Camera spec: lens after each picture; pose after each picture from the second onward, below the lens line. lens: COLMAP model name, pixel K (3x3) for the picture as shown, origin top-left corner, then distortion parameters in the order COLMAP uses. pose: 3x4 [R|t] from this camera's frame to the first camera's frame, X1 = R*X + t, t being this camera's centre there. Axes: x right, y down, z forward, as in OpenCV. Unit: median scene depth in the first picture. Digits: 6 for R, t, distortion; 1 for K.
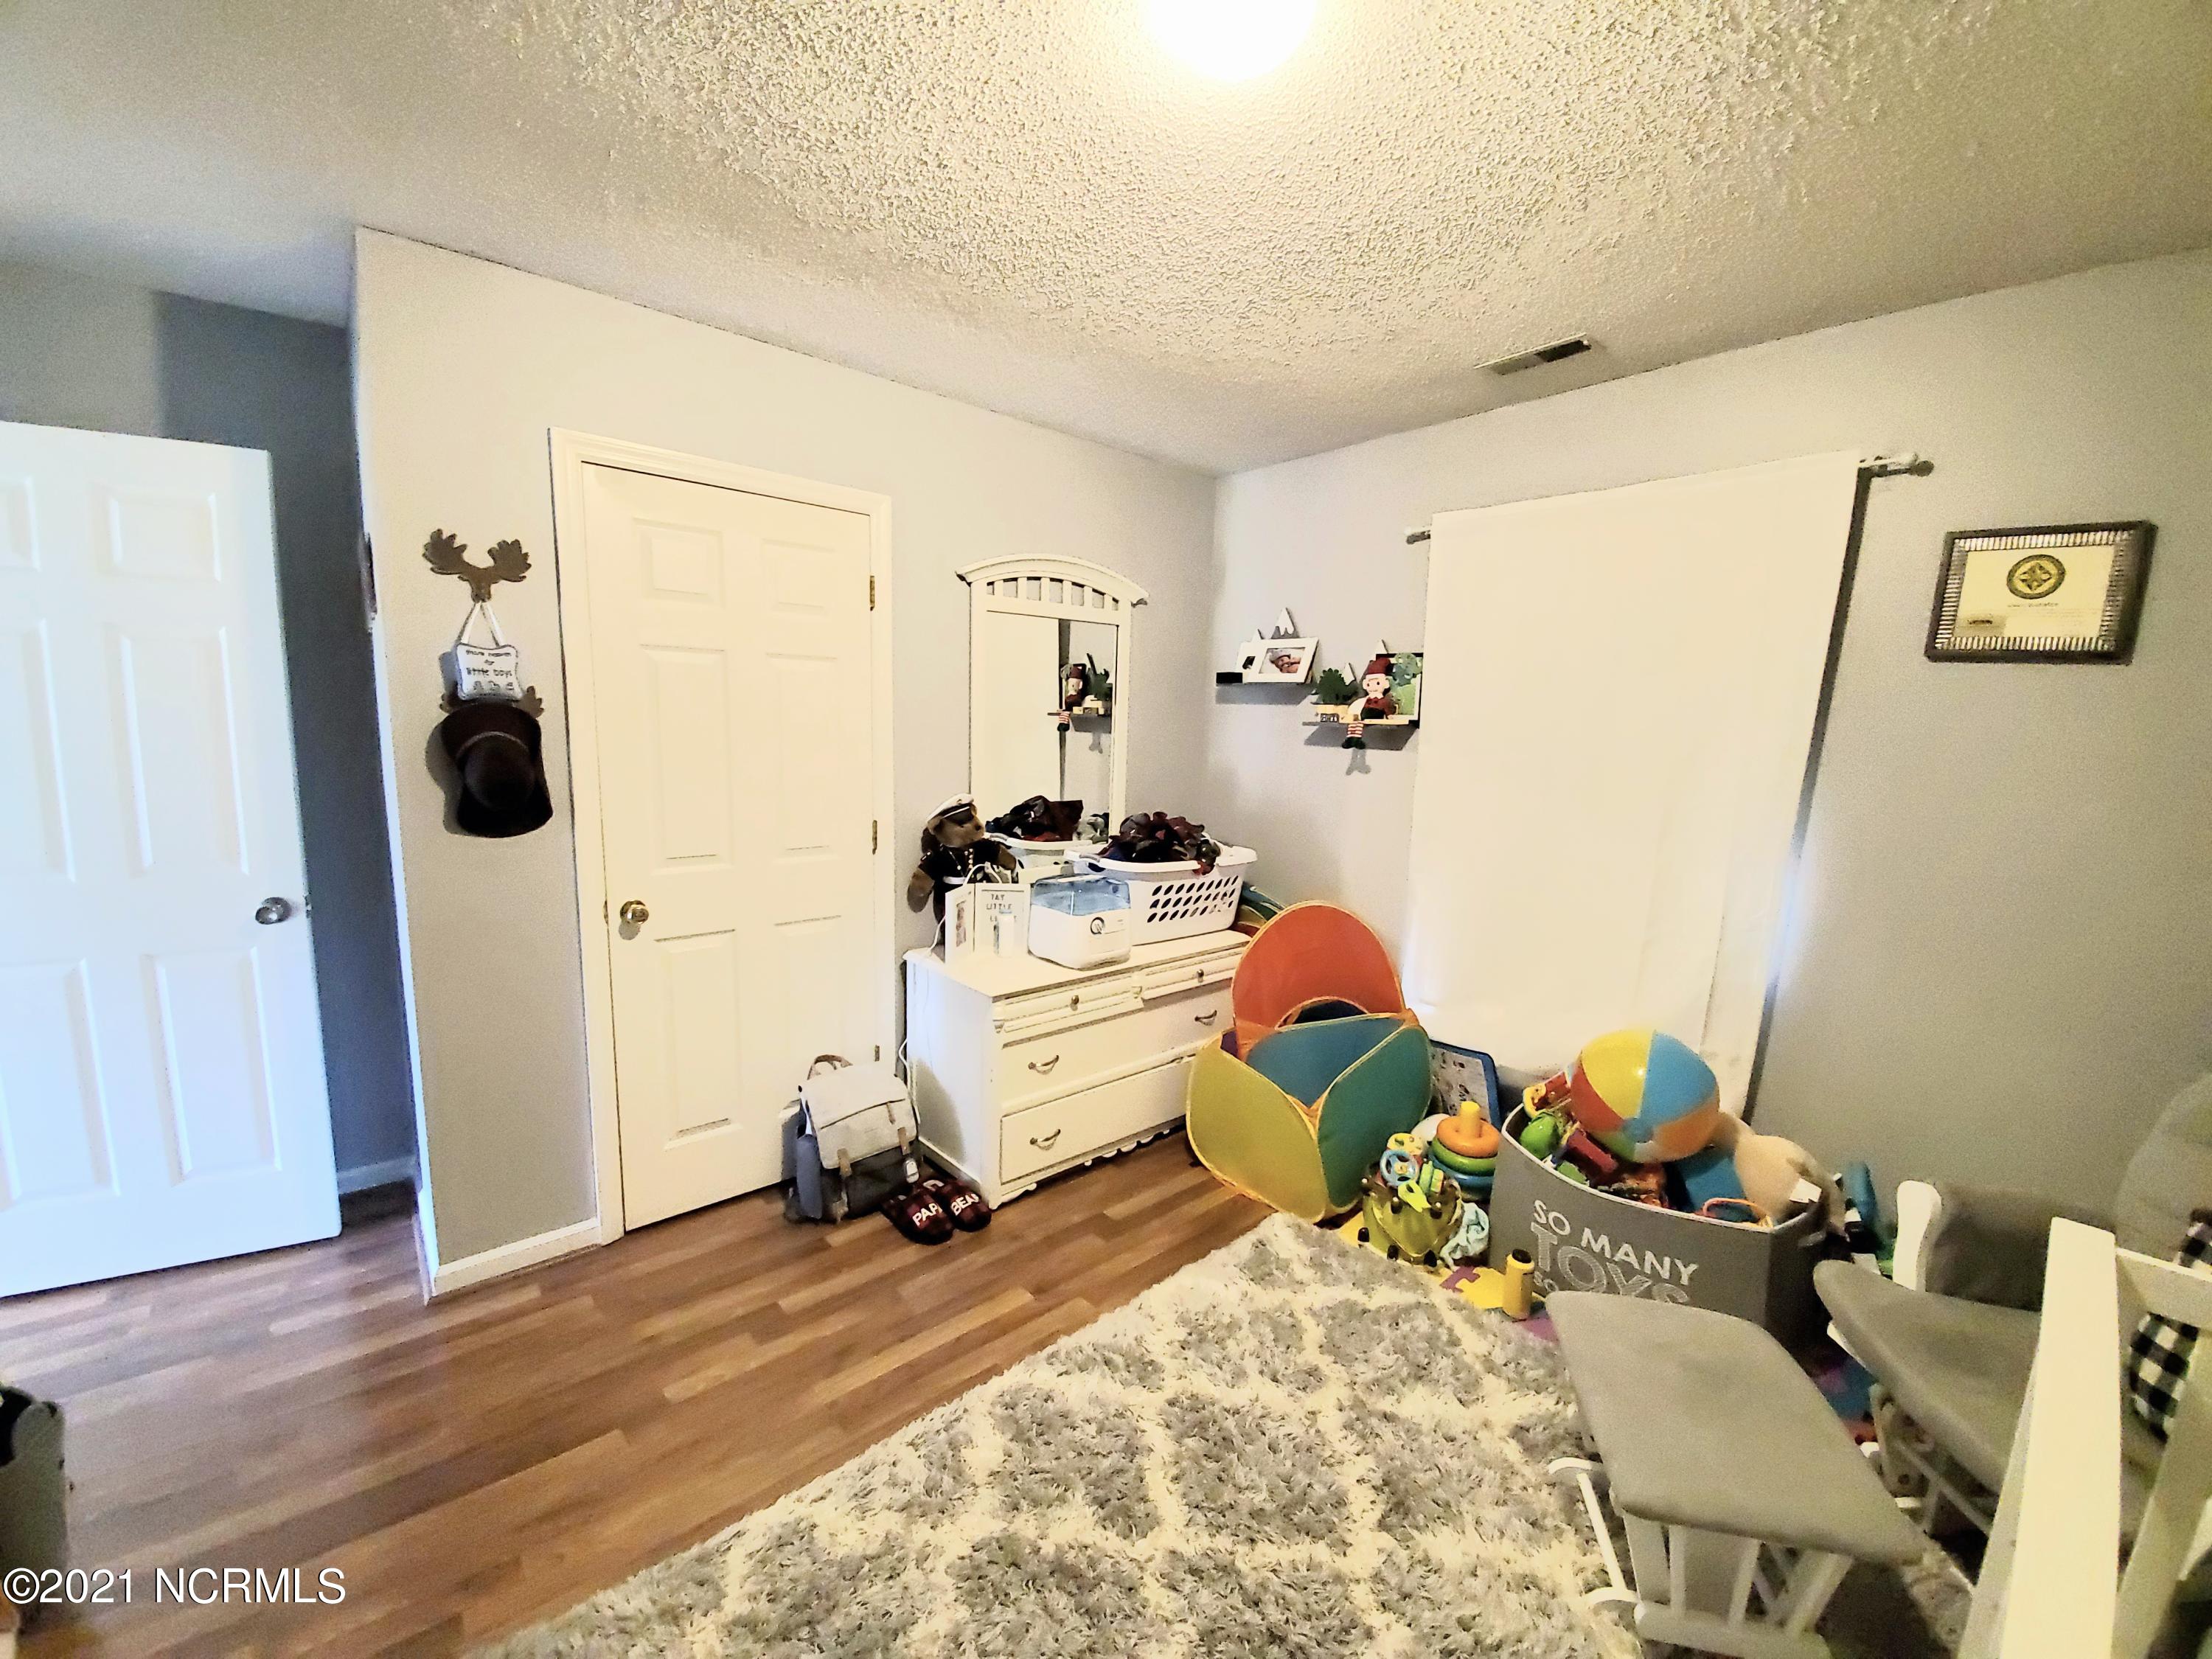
lens RADIAL K [[887.2, 0, 1092.2], [0, 887.2, 857.0], [0, 0, 1]] dist [0.001311, -0.008590]
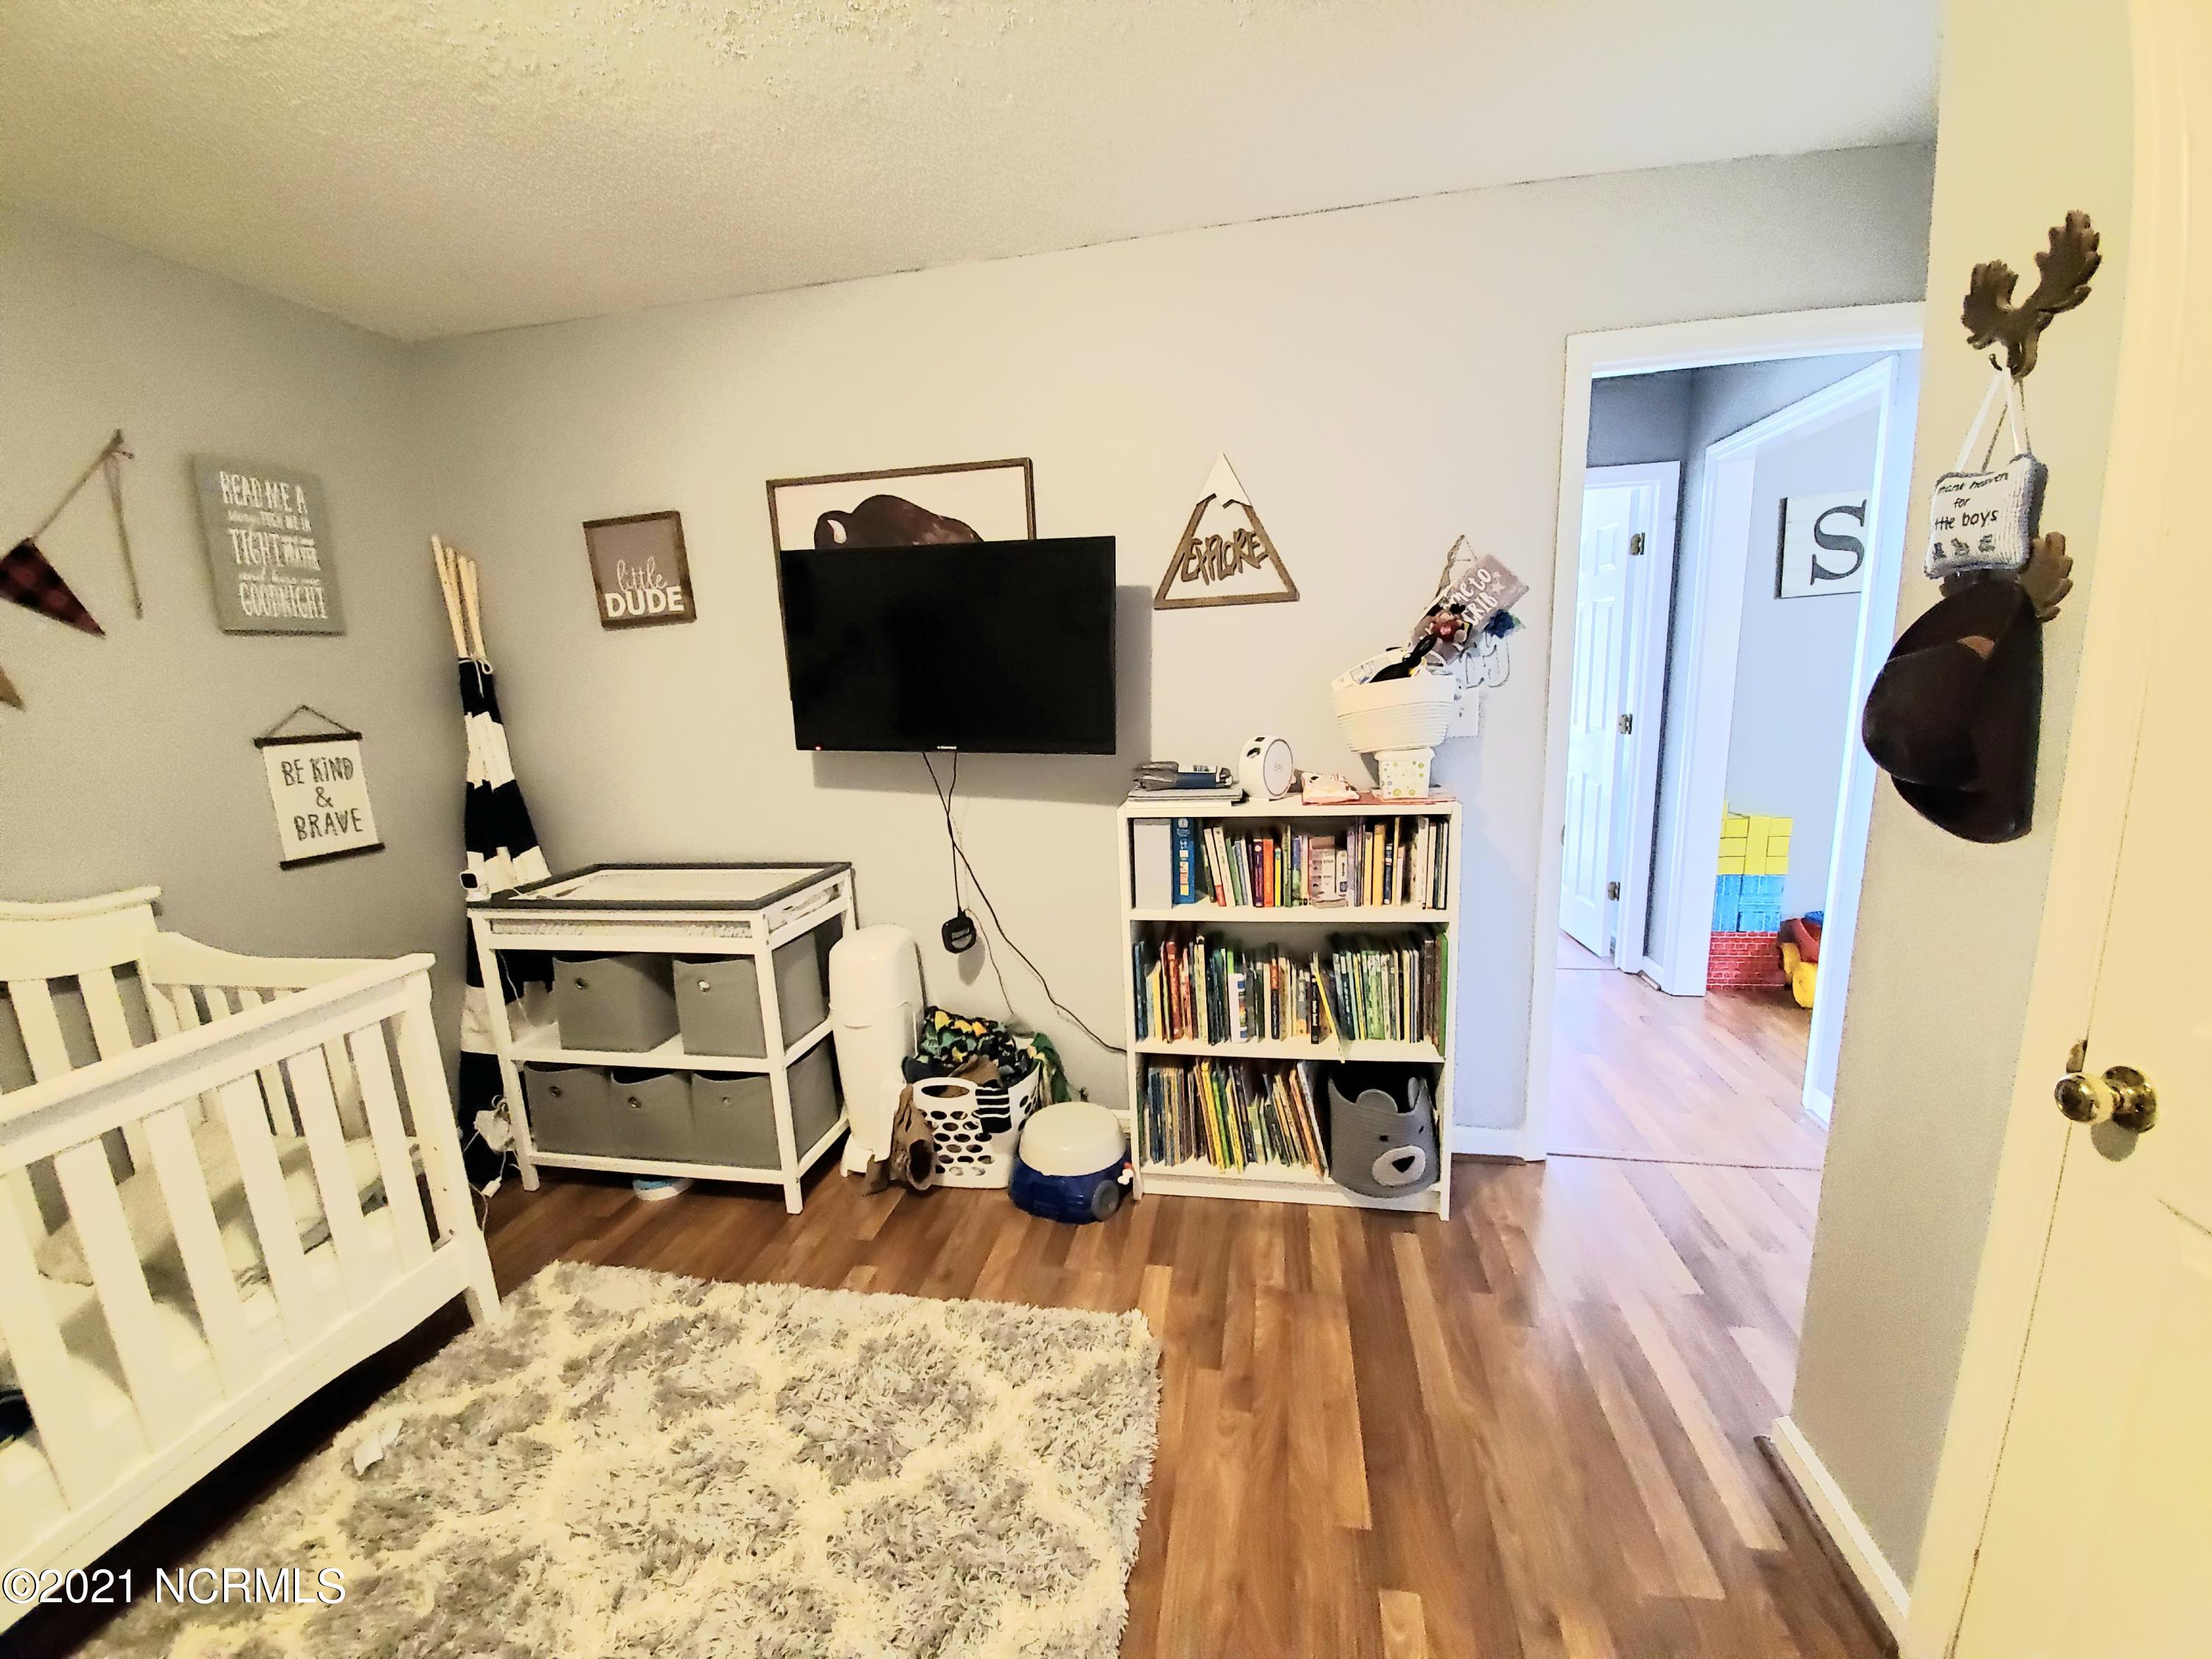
lens RADIAL K [[887.2, 0, 1110.1], [0, 887.2, 839.3], [0, 0, 1]] dist [0.001311, -0.008590]
pose [[-0.774463, 0.129329, -0.619258, 0.049099], [-0.079232, 0.951343, 0.297773, -0.132177], [0.627638, 0.279680, -0.726533, 1.017202]]
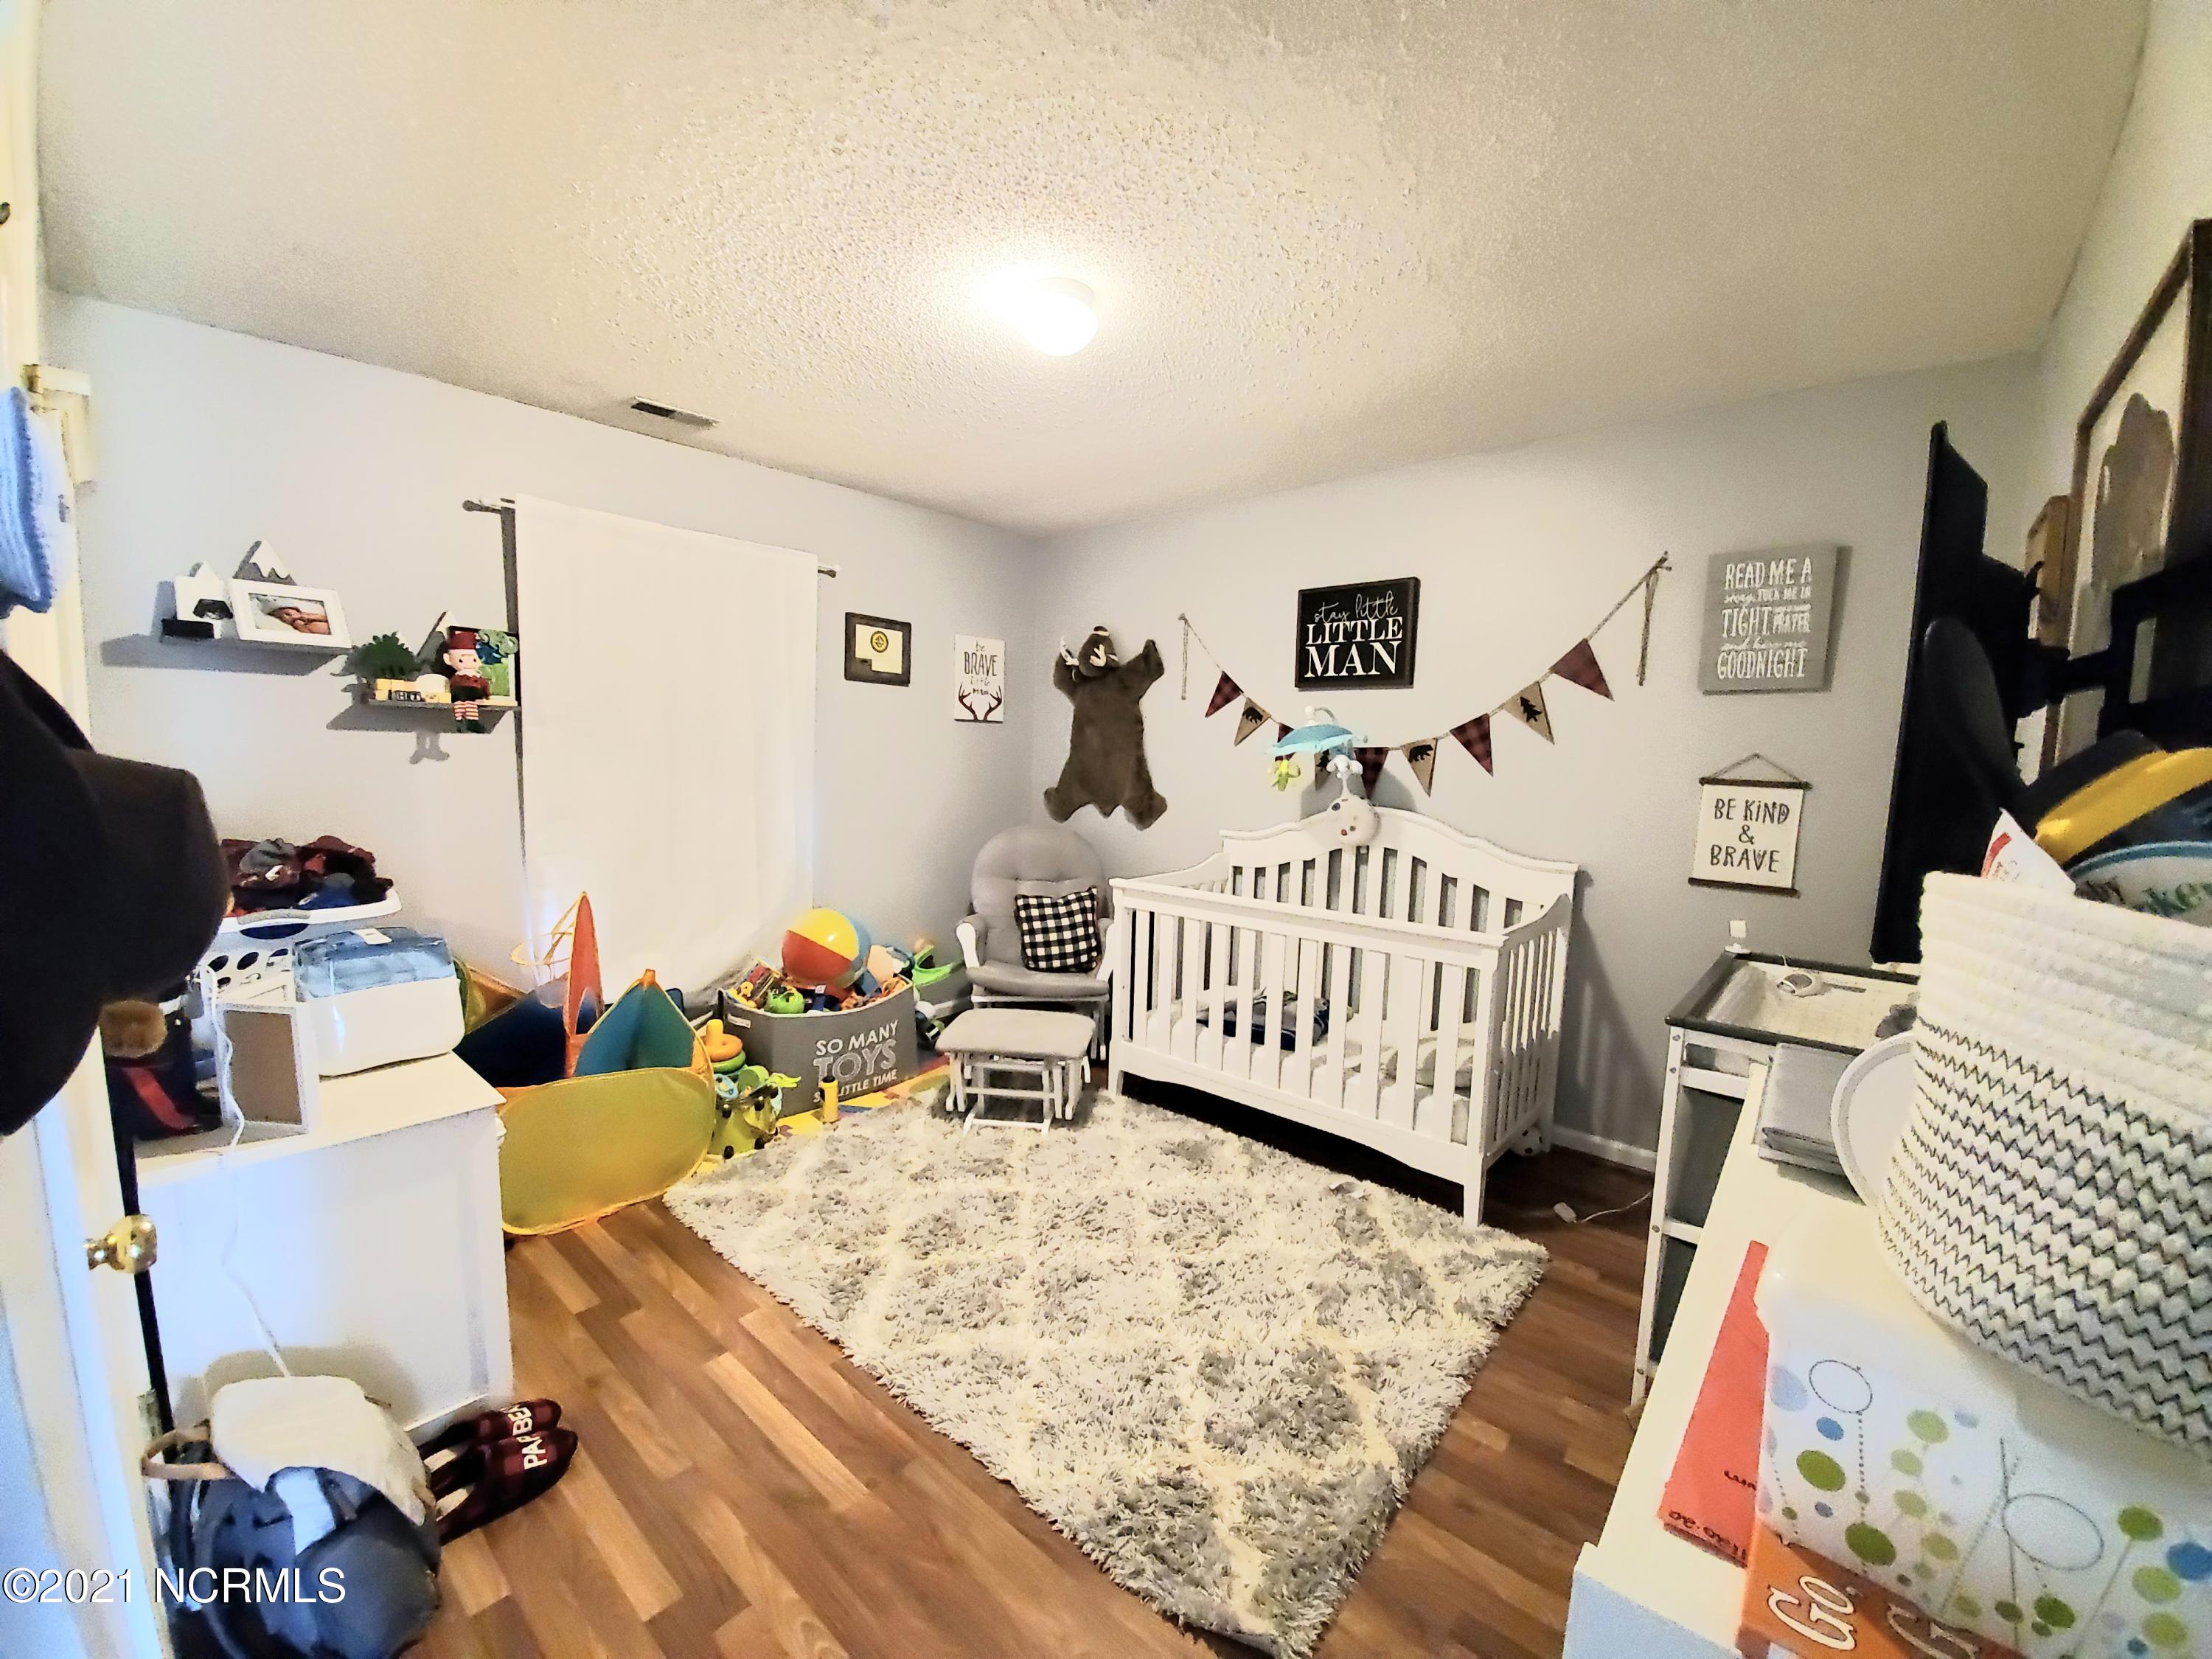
lens RADIAL K [[887.2, 0, 1115.6], [0, 887.2, 847.1], [0, 0, 1]] dist [0.001311, -0.008590]
pose [[-0.152145, -0.139704, 0.978435, -0.907794], [0.134566, 0.977813, 0.160540, -0.083728], [-0.979155, 0.156089, -0.129971, 0.651564]]
